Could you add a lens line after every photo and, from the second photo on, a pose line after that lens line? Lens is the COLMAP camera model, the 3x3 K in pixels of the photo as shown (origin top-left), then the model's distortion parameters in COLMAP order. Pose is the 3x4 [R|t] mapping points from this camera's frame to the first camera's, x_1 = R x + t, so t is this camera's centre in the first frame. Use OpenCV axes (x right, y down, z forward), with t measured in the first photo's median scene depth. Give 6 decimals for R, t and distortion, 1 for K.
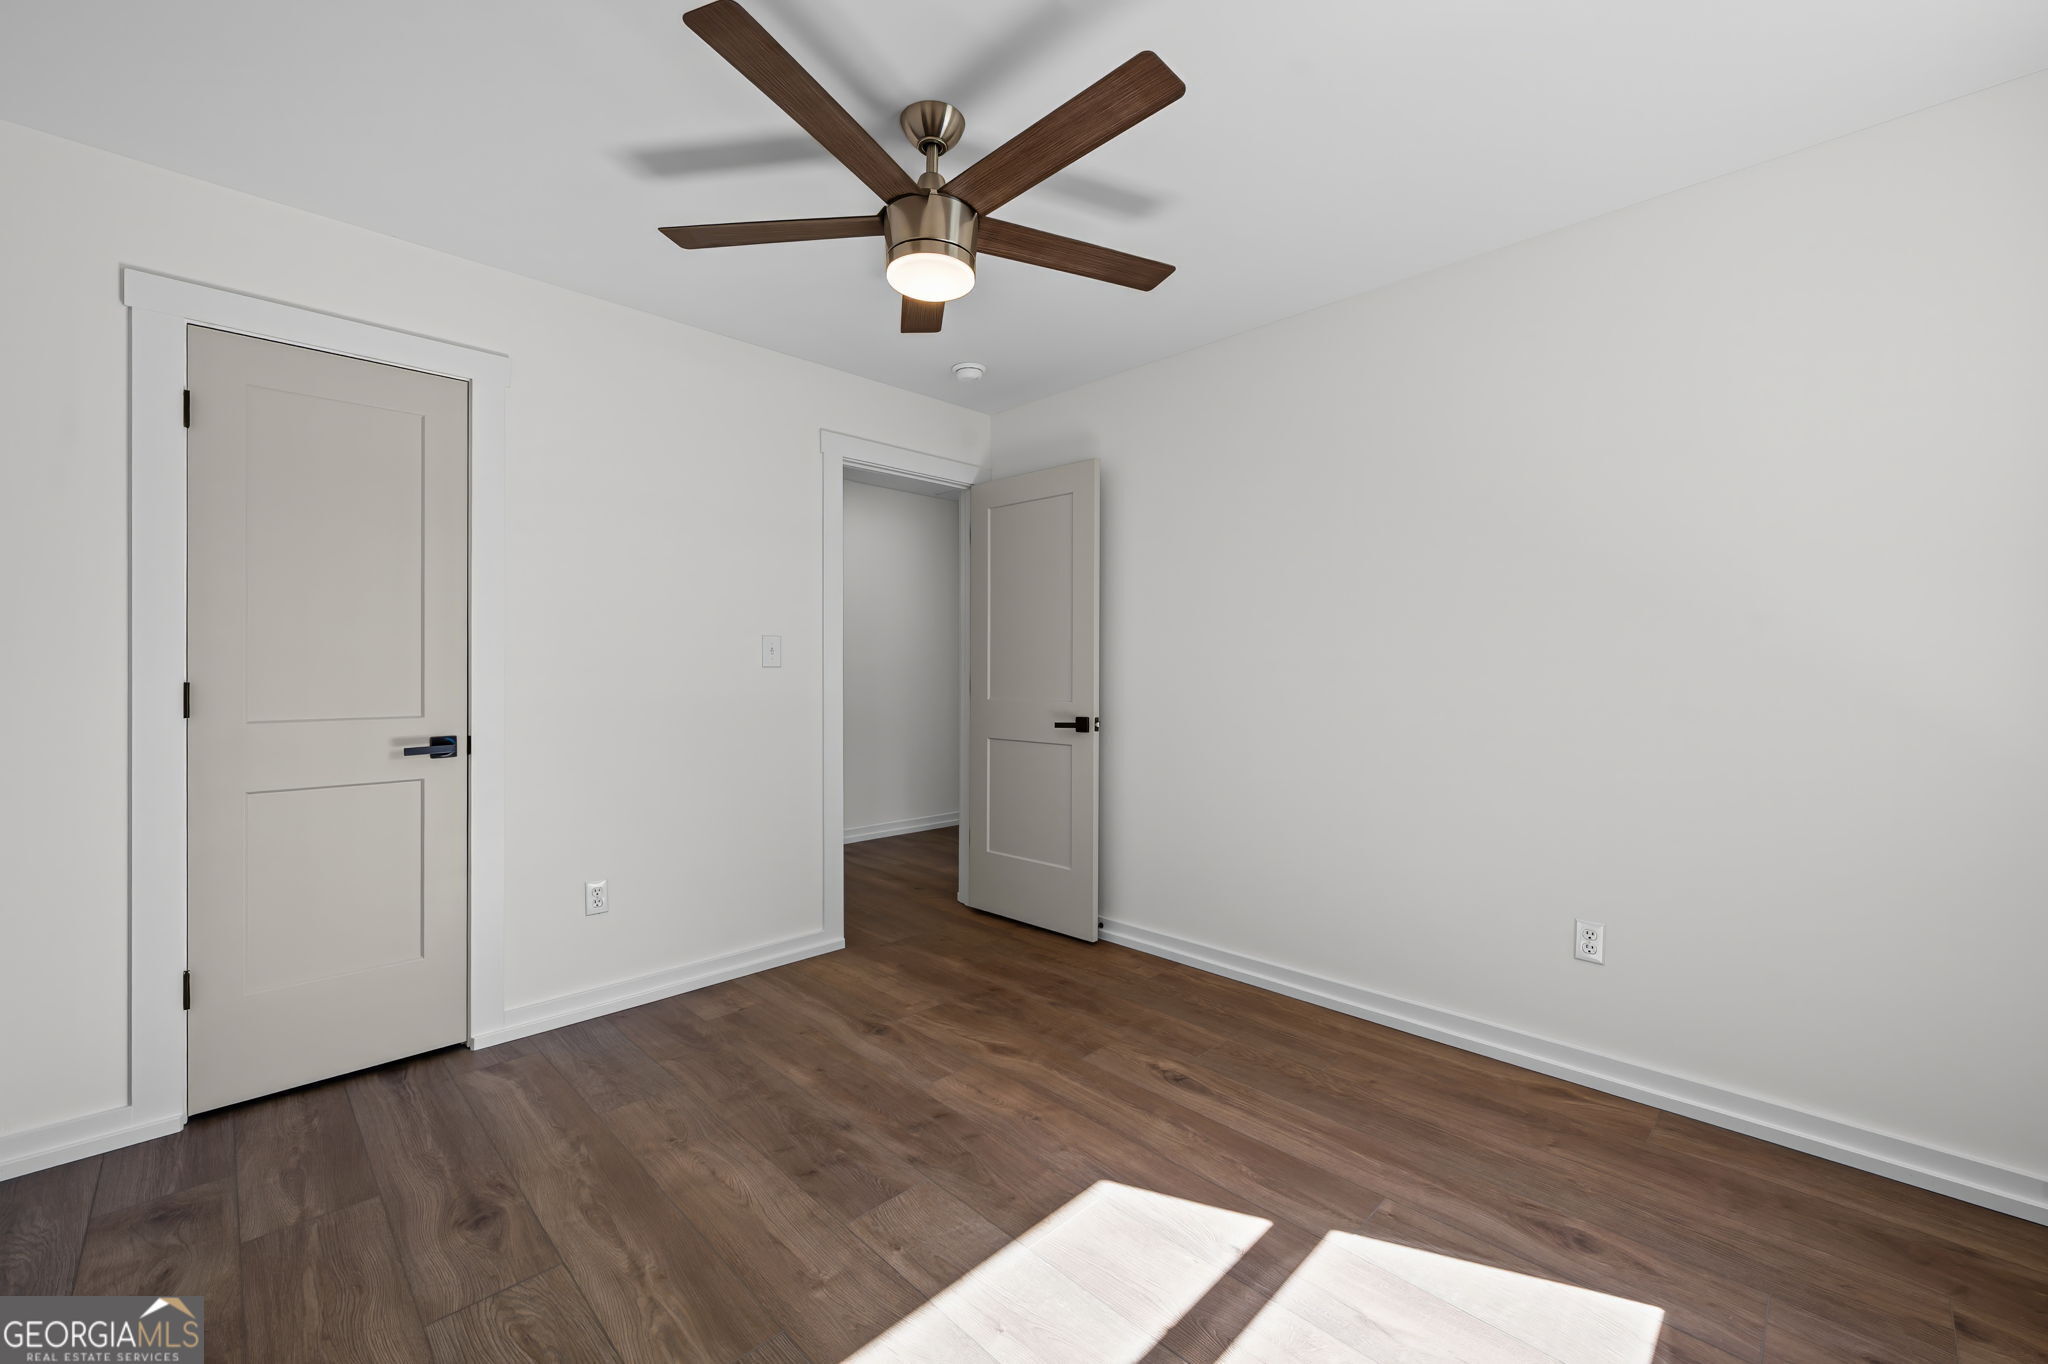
lens RADIAL K [[812.5, 0, 1014.4], [0, 812.5, 684.1], [0, 0, 1]] dist [0.001228, -0.000413]
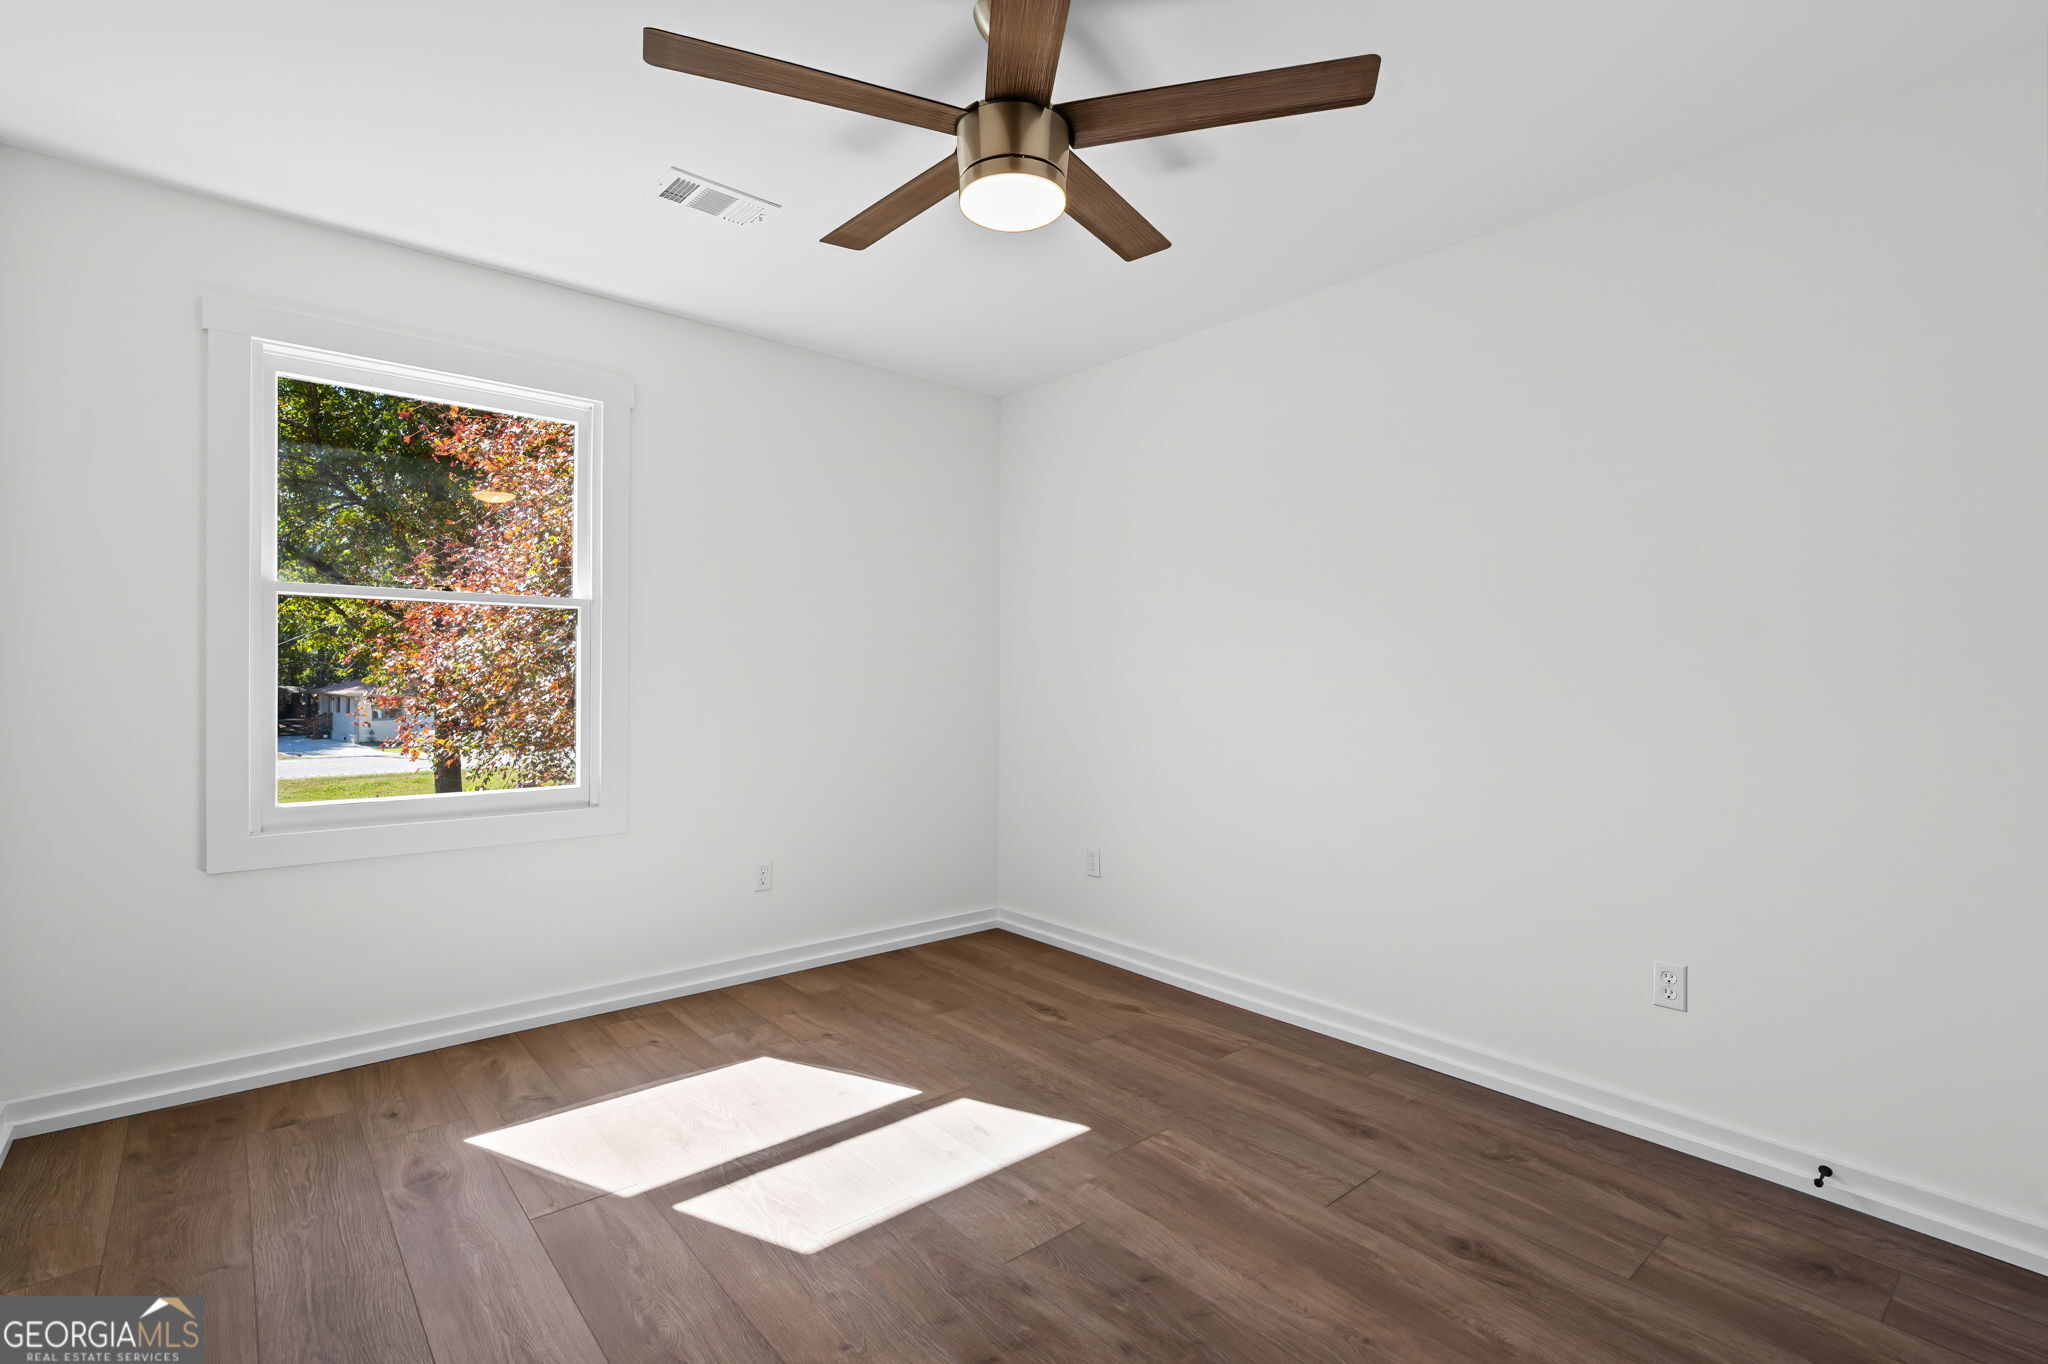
lens RADIAL K [[932.6, 0, 1037.1], [0, 932.6, 684.4], [0, 0, 1]] dist [0.001726, 0.001457]
pose [[-0.998485, -0.008089, 0.054431, -0.199358], [-0.006834, 0.999707, 0.023206, -0.032143], [-0.054603, 0.022799, -0.998248, 2.081278]]
